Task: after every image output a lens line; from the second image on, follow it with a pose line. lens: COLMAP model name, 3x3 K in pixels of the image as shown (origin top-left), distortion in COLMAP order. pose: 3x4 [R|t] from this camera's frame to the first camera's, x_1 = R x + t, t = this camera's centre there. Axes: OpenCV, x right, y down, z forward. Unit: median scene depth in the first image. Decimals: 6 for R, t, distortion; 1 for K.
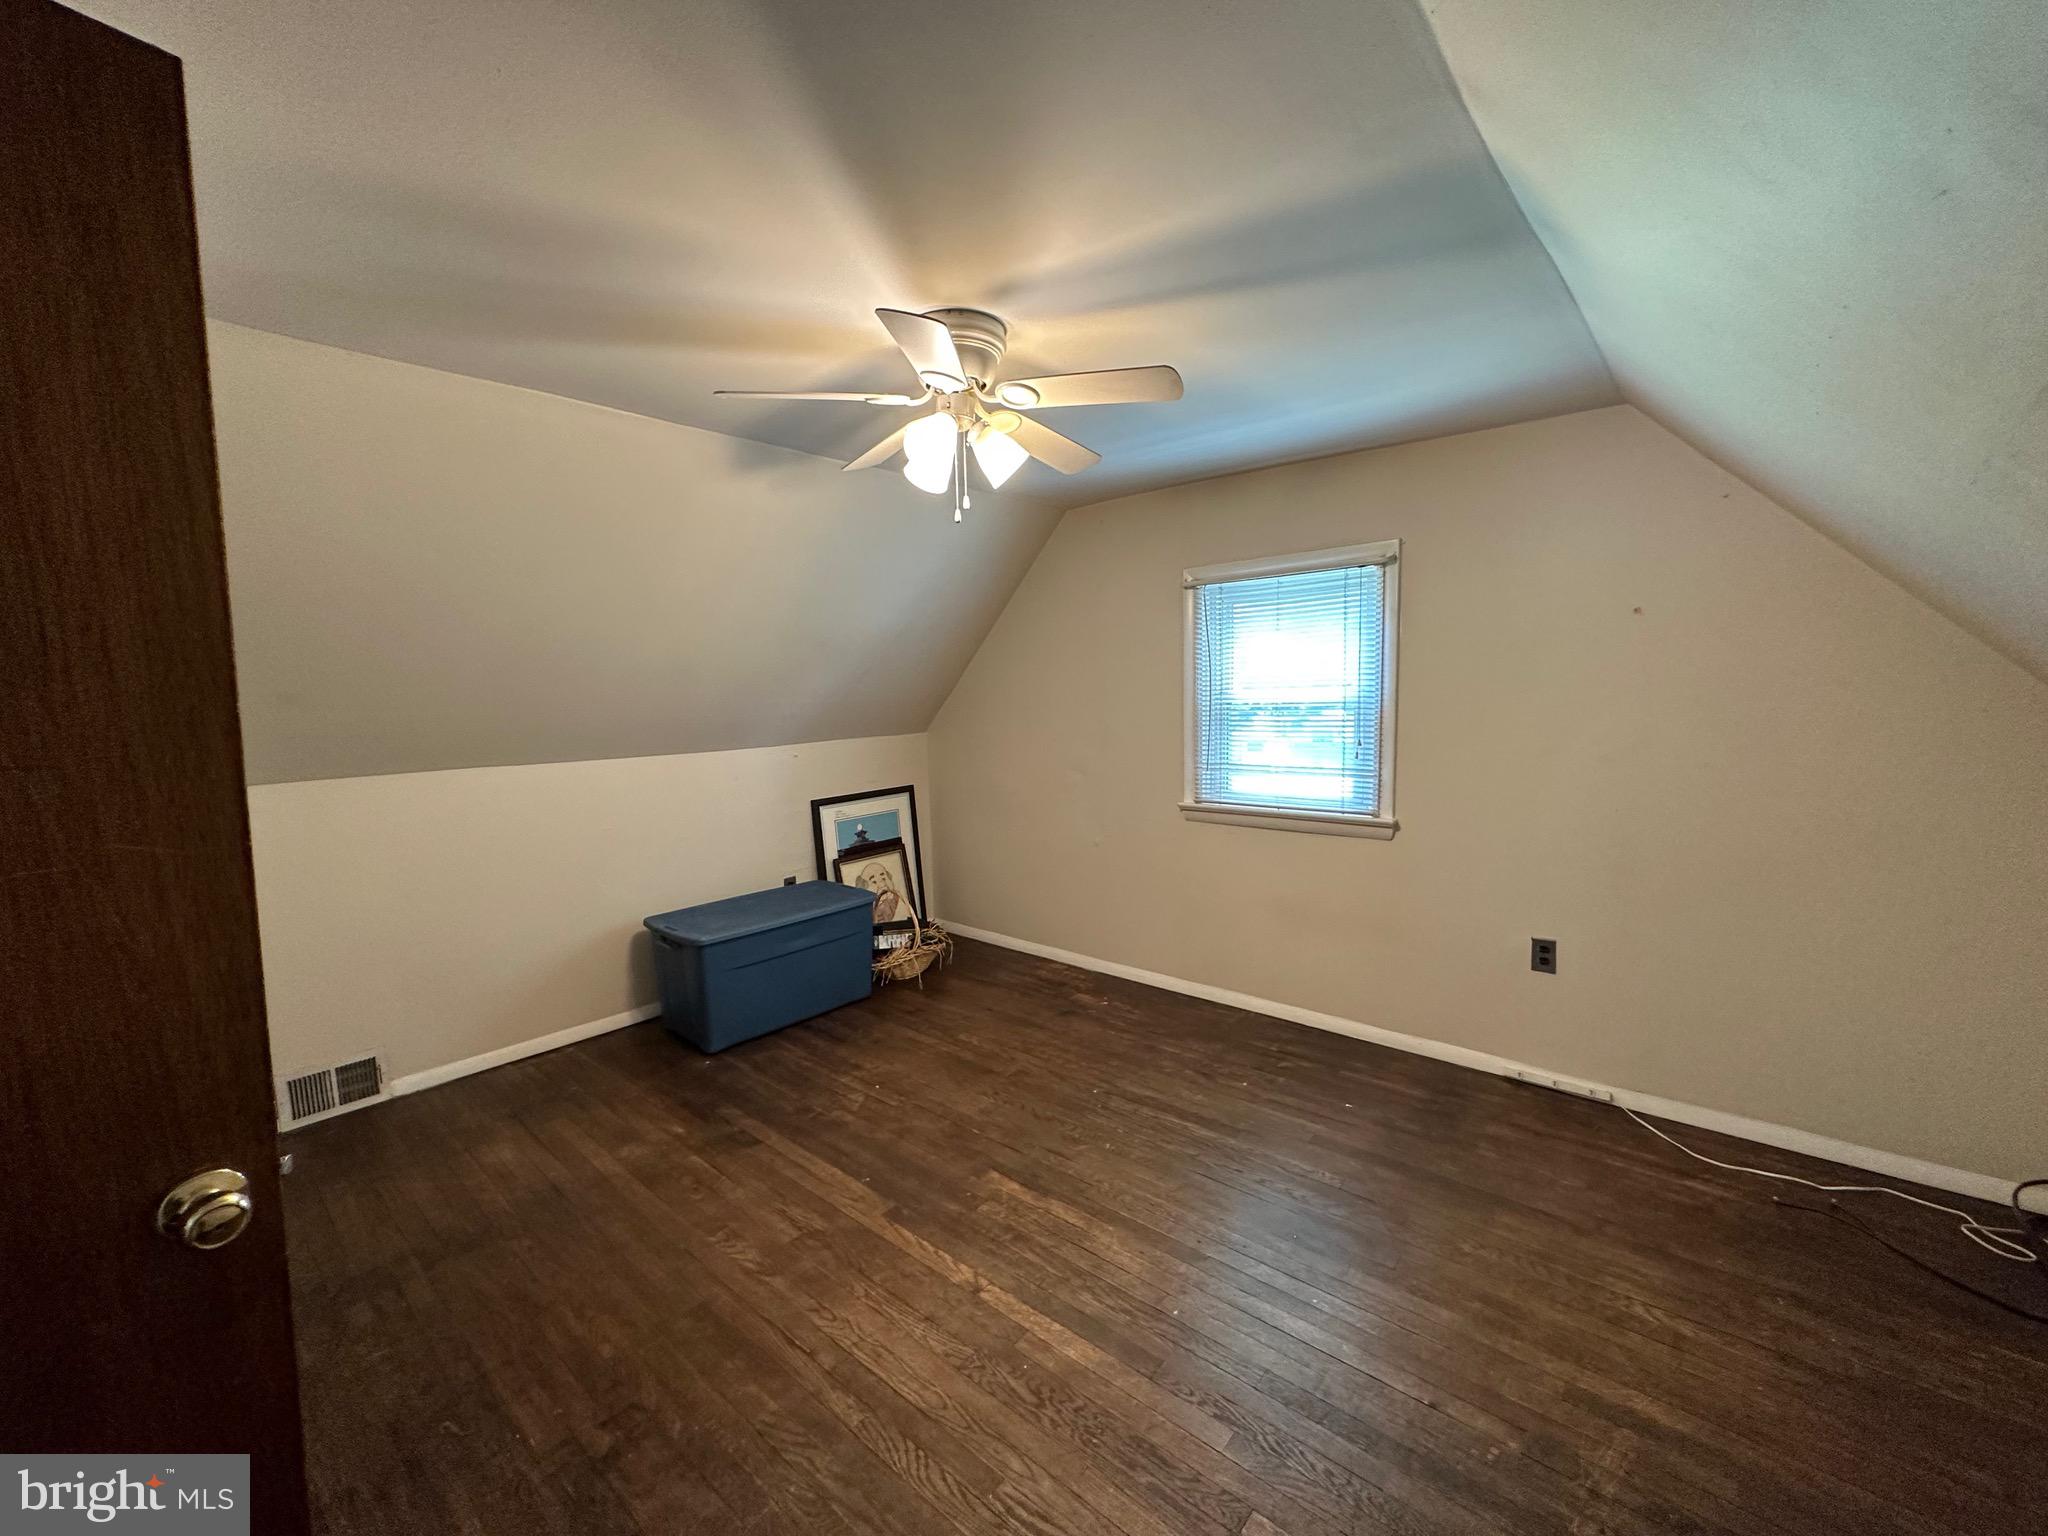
lens RADIAL K [[822.6, 0, 1012.0], [0, 822.6, 763.9], [0, 0, 1]] dist [-0.001498, -0.000442]
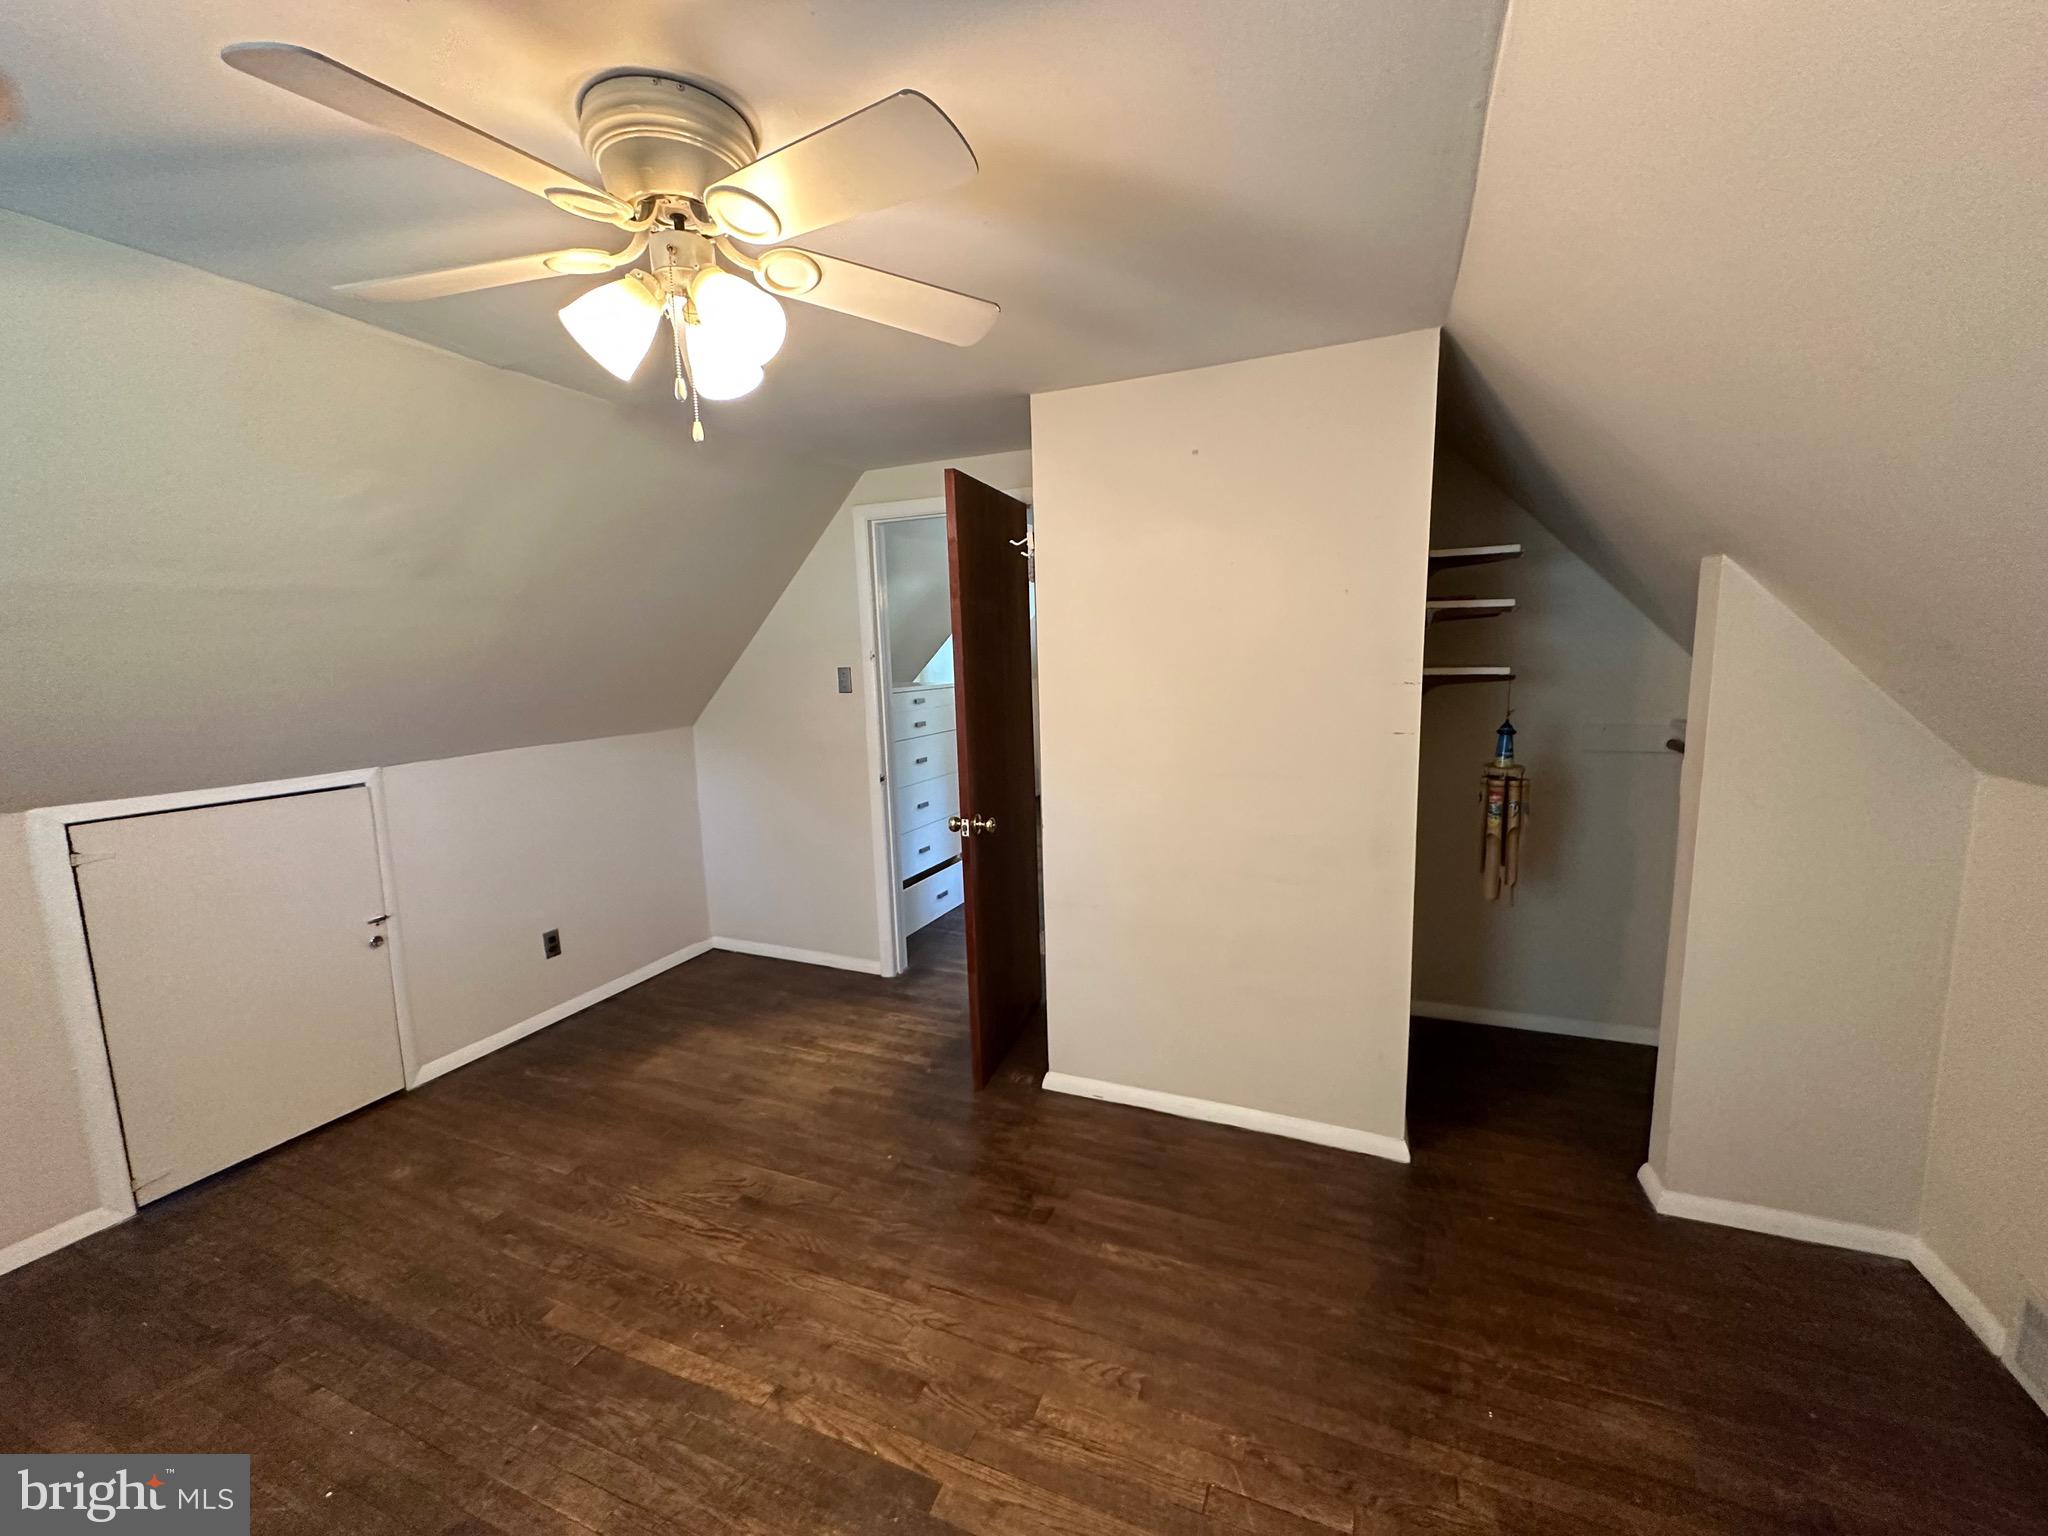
lens RADIAL K [[822.6, 0, 1019.7], [0, 822.6, 768.7], [0, 0, 1]] dist [-0.001498, -0.000442]
pose [[-0.946497, 0.094129, -0.308679, -0.057513], [0.021261, 0.972626, 0.231402, -0.136036], [0.322011, 0.212459, -0.922589, 1.269121]]
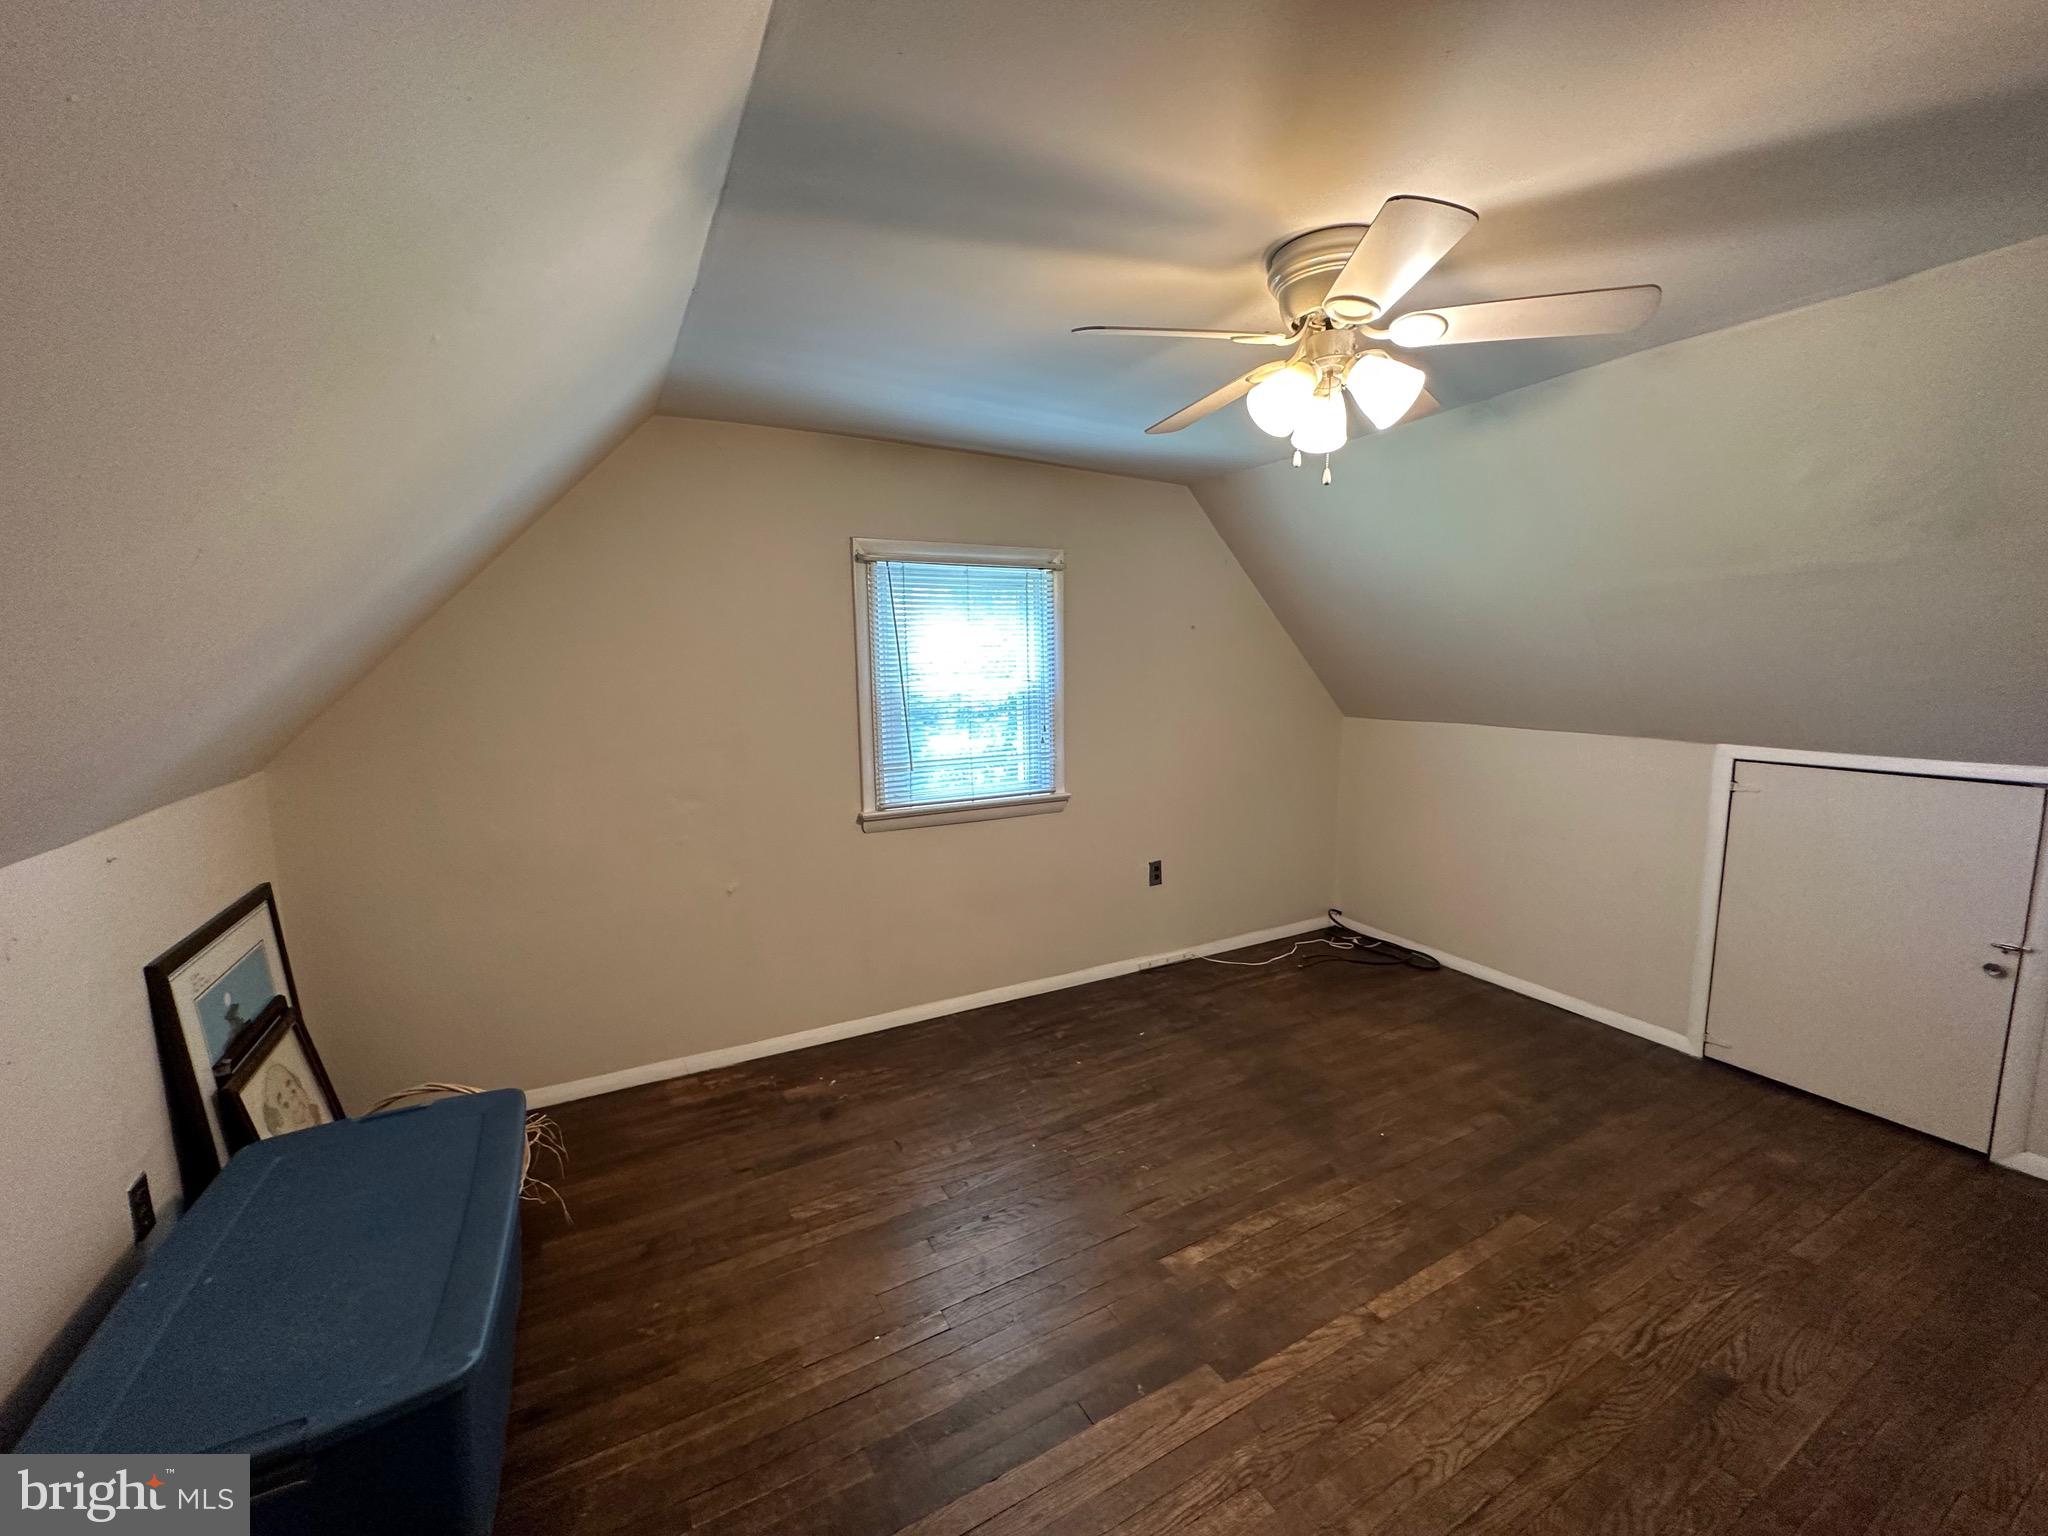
lens RADIAL K [[822.6, 0, 1030.0], [0, 822.6, 770.3], [0, 0, 1]] dist [-0.001498, -0.000442]
pose [[0.333804, -0.102097, 0.937097, -0.726831], [0.087134, 0.993203, 0.077171, -0.066369], [-0.938607, 0.055893, 0.340431, 0.743502]]
